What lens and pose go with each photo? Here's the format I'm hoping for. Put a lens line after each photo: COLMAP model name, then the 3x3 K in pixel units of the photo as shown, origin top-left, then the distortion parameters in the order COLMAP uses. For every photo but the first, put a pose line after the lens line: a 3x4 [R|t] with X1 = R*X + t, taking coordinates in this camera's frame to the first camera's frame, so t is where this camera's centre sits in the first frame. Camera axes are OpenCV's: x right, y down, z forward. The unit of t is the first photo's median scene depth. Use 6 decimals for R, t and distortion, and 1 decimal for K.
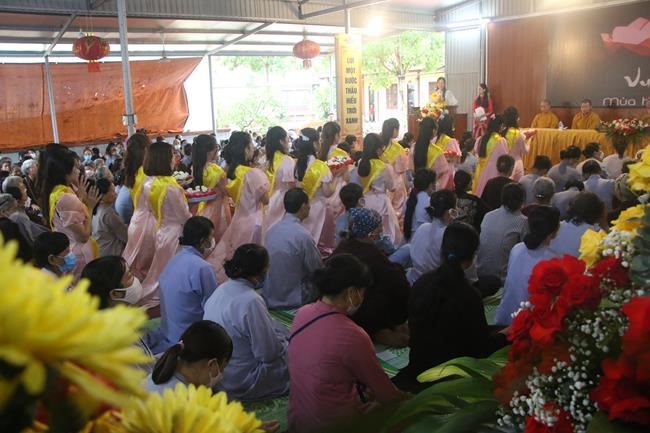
lens RADIAL K [[534.2, 0, 320.4], [0, 534.2, 216.3], [0, 0, 1]] dist [-0.163179, 0.131674]
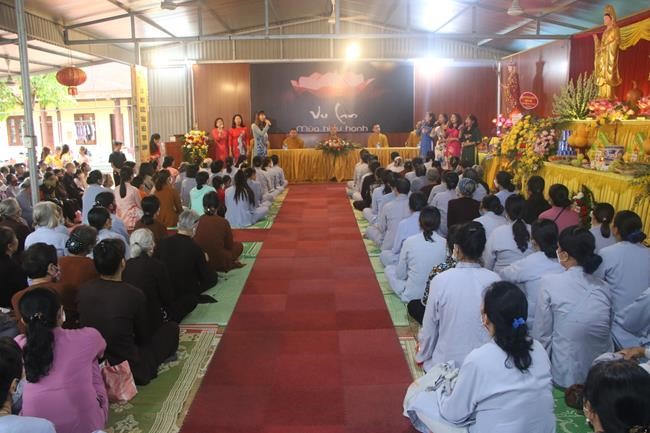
lens RADIAL K [[534.2, 0, 319.5], [0, 534.2, 220.9], [0, 0, 1]] dist [-0.163179, 0.131674]
pose [[0.611721, -0.116425, 0.782459, -0.524509], [0.163333, 0.986387, 0.019076, 0.002537], [-0.774028, 0.116132, 0.622410, 0.086288]]
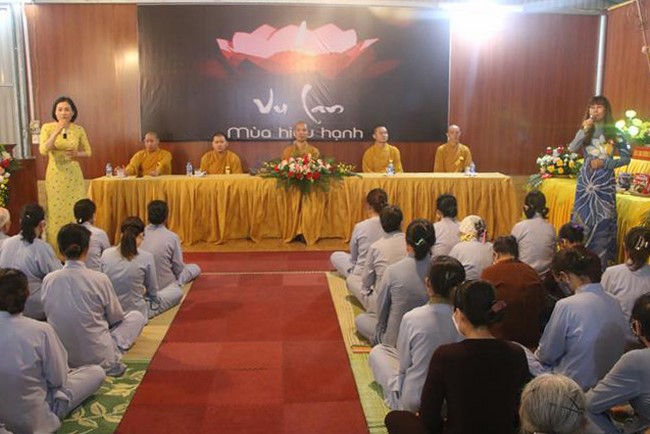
lens RADIAL K [[534.2, 0, 321.0], [0, 534.2, 223.6], [0, 0, 1]] dist [-0.163179, 0.131674]
pose [[0.551859, -0.125526, 0.824436, -0.004869], [0.158599, 0.986361, 0.044017, -0.103540], [-0.818718, 0.106463, 0.564240, 0.458174]]
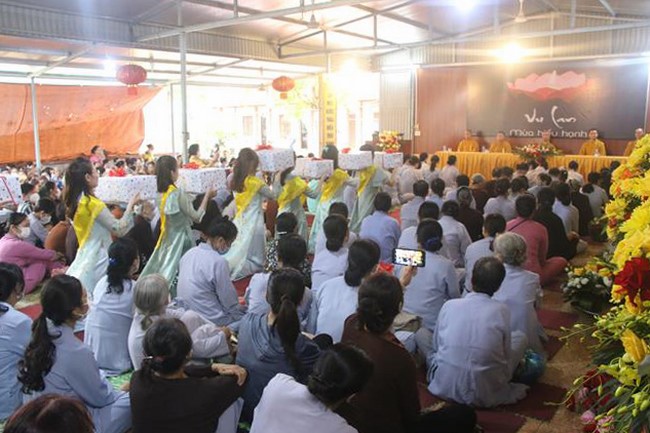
lens RADIAL K [[547.2, 0, 323.9], [0, 547.2, 218.1], [0, 0, 1]] dist [-0.136216, 0.054715]
pose [[0.961857, -0.015712, 0.273102, -0.281557], [0.031758, 0.998012, -0.054435, 0.055459], [-0.271704, 0.061032, 0.960444, -0.185418]]
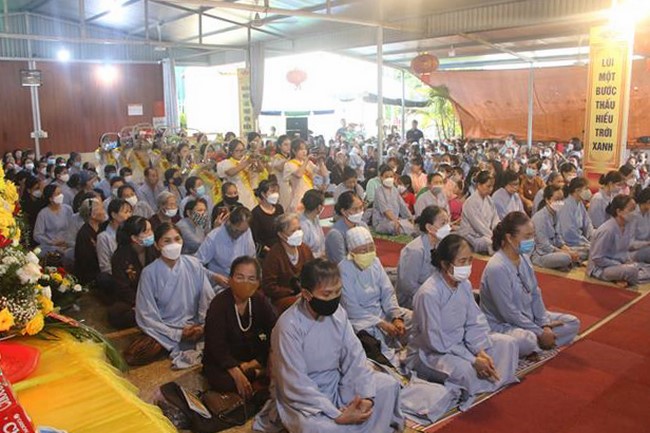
lens RADIAL K [[534.2, 0, 324.7], [0, 534.2, 215.9], [0, 0, 1]] dist [-0.163179, 0.131674]
pose [[0.087272, 0.229811, -0.969314, 0.669775], [-0.204382, 0.956459, 0.208362, -0.146844], [0.974993, 0.179926, 0.130442, 0.518610]]
